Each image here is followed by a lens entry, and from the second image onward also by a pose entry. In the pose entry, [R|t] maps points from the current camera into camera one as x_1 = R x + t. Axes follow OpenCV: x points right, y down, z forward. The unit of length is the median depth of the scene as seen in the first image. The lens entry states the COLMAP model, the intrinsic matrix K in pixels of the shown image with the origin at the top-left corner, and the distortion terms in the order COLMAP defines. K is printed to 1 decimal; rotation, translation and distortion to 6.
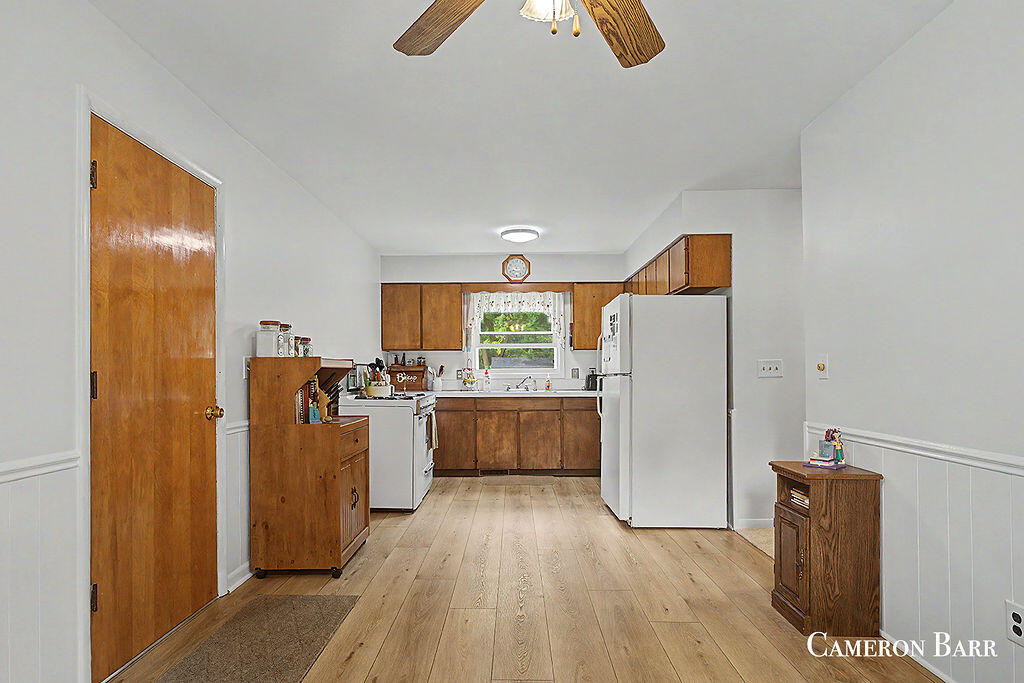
lens RADIAL K [[524.9, 0, 521.3], [0, 524.9, 367.2], [0, 0, 1]] dist [-0.008599, 0.005772]
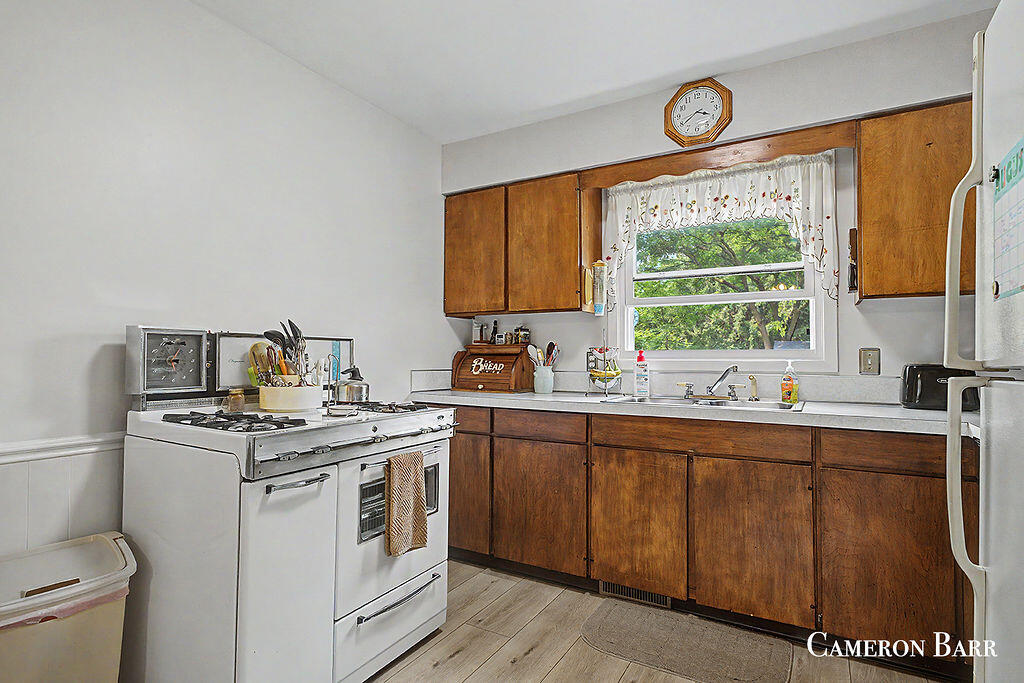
lens RADIAL K [[524.9, 0, 513.6], [0, 524.9, 344.7], [0, 0, 1]] dist [-0.008599, 0.005772]
pose [[0.859111, -0.004468, -0.511769, 0.078724], [-0.004453, 0.999859, -0.016205, 0.006998], [0.511769, 0.016201, 0.858970, 0.557974]]
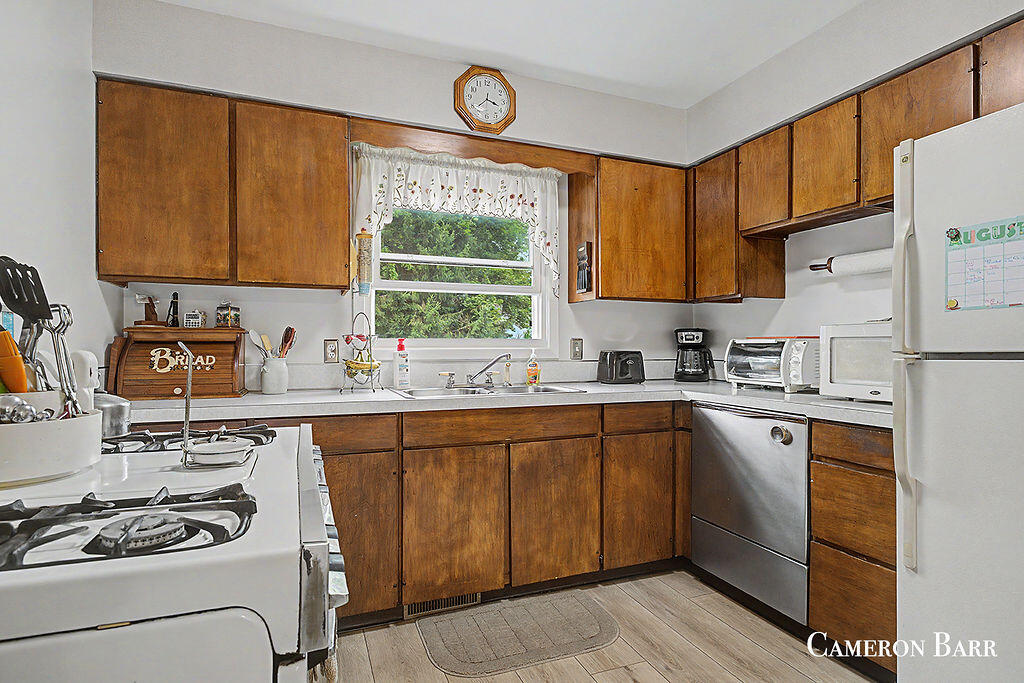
lens RADIAL K [[524.9, 0, 516.0], [0, 524.9, 347.2], [0, 0, 1]] dist [-0.008599, 0.005772]
pose [[0.934558, 0.005242, 0.355771, -0.135141], [-0.007613, 0.999957, 0.005263, 0.007977], [-0.355728, -0.007627, 0.934558, 0.591411]]
